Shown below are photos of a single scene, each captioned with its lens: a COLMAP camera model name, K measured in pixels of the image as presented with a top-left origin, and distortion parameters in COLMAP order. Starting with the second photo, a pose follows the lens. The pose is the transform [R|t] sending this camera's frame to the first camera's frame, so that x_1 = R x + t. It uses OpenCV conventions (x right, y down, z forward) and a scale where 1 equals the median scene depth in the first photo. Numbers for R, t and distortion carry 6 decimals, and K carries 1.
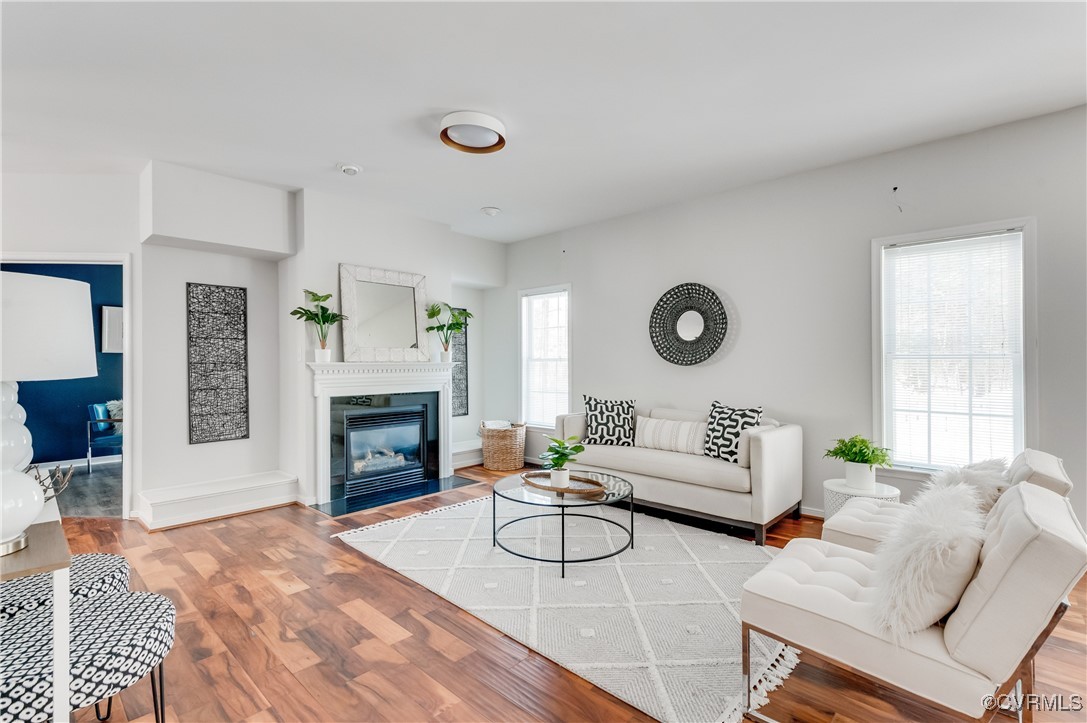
lens RADIAL K [[490.3, 0, 543.5], [0, 490.3, 361.5], [0, 0, 1]] dist [0.000030, -0.000522]
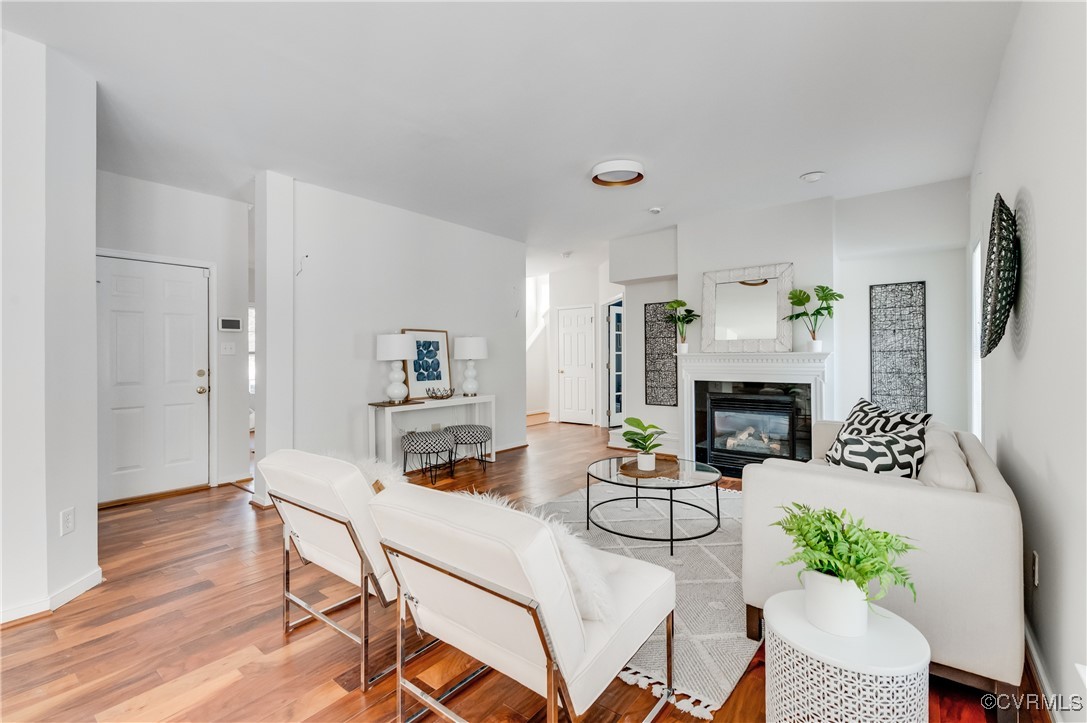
lens RADIAL K [[483.1, 0, 534.7], [0, 483.1, 349.1], [0, 0, 1]] dist [-0.000581, -0.000270]
pose [[0.063746, -0.010770, -0.997908, 0.775949], [0.010009, 0.999898, -0.010152, -0.000249], [0.997916, -0.009341, 0.063848, 0.498507]]
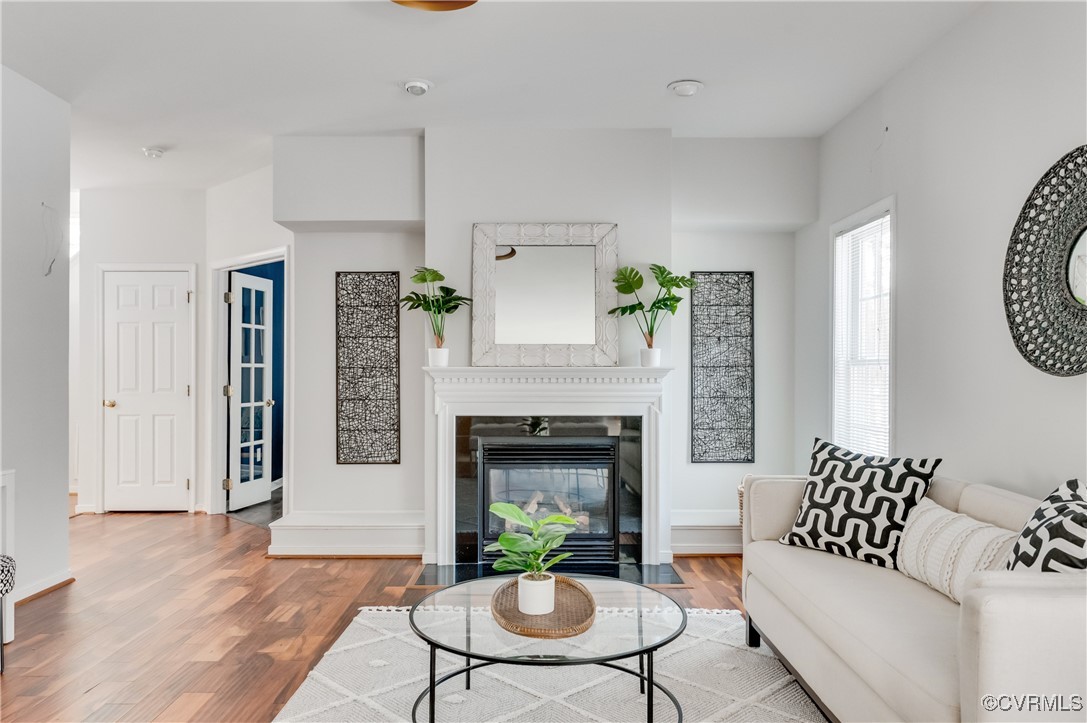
lens RADIAL K [[767.1, 0, 546.4], [0, 767.1, 370.1], [0, 0, 1]] dist [0.005093, -0.001295]
pose [[0.684402, 0.003227, -0.729098, 0.447598], [-0.000767, 0.999993, 0.003706, 0.002244], [0.729105, -0.001977, 0.684399, 0.335454]]
